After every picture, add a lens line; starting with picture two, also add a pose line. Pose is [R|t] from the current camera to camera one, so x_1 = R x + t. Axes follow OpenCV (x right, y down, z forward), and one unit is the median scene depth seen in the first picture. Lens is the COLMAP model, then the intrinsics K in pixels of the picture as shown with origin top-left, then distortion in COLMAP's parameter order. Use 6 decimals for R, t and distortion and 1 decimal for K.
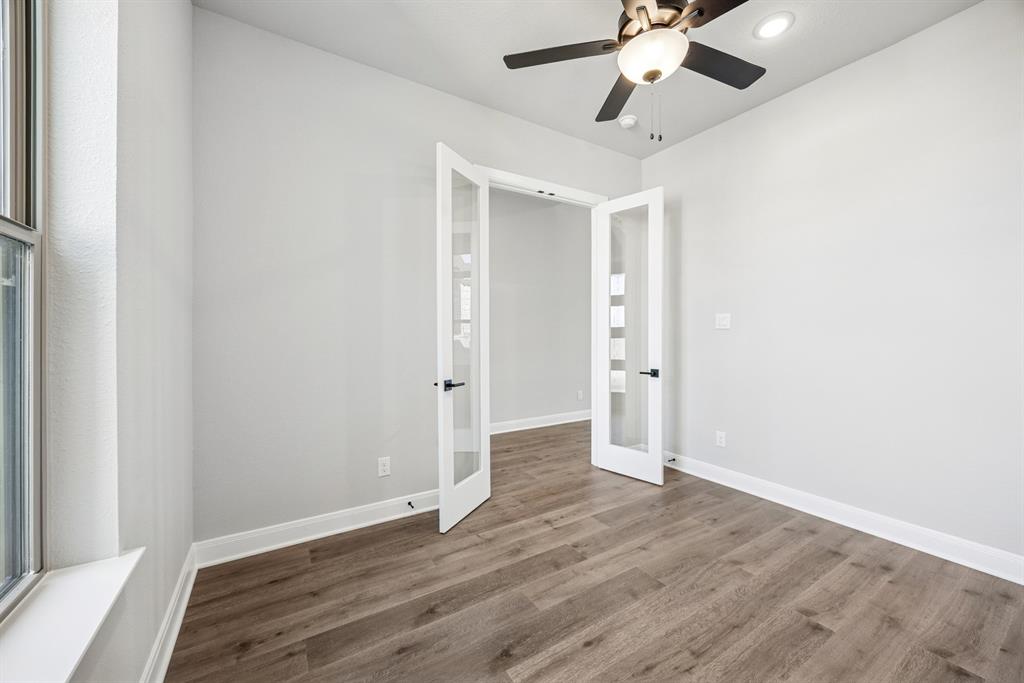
lens RADIAL K [[396.5, 0, 515.7], [0, 396.5, 327.2], [0, 0, 1]] dist [-0.001948, -0.000090]
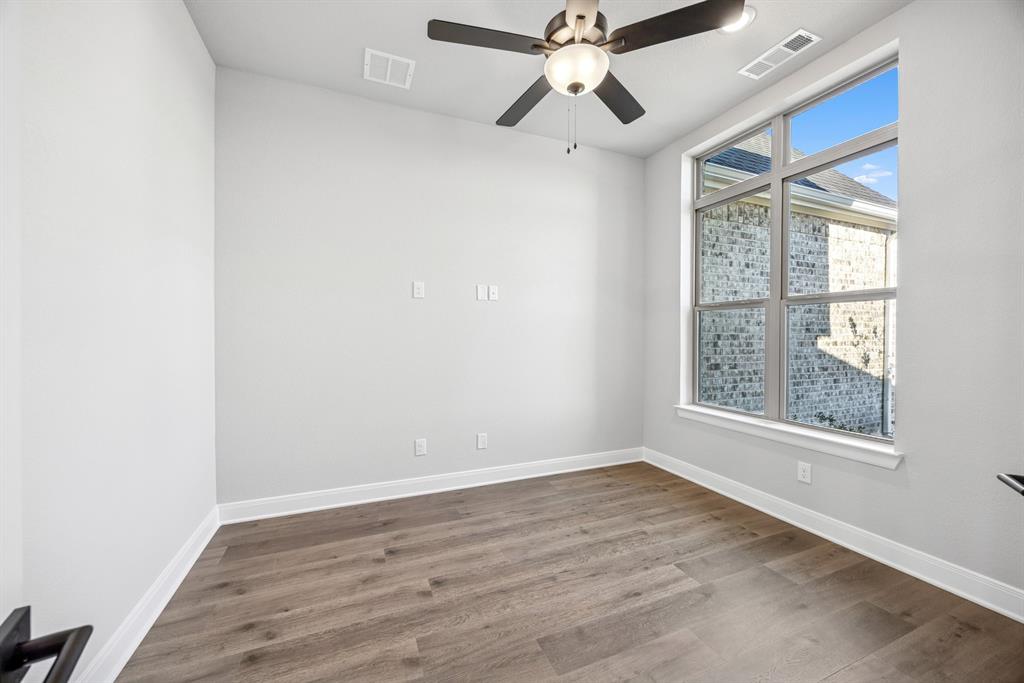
lens RADIAL K [[396.5, 0, 515.7], [0, 396.5, 327.2], [0, 0, 1]] dist [-0.001948, -0.000090]
pose [[-0.987755, 0.005141, 0.155925, 0.318337], [-0.000368, 0.999377, -0.035279, 0.032562], [-0.156010, -0.034904, -0.987139, 2.031496]]
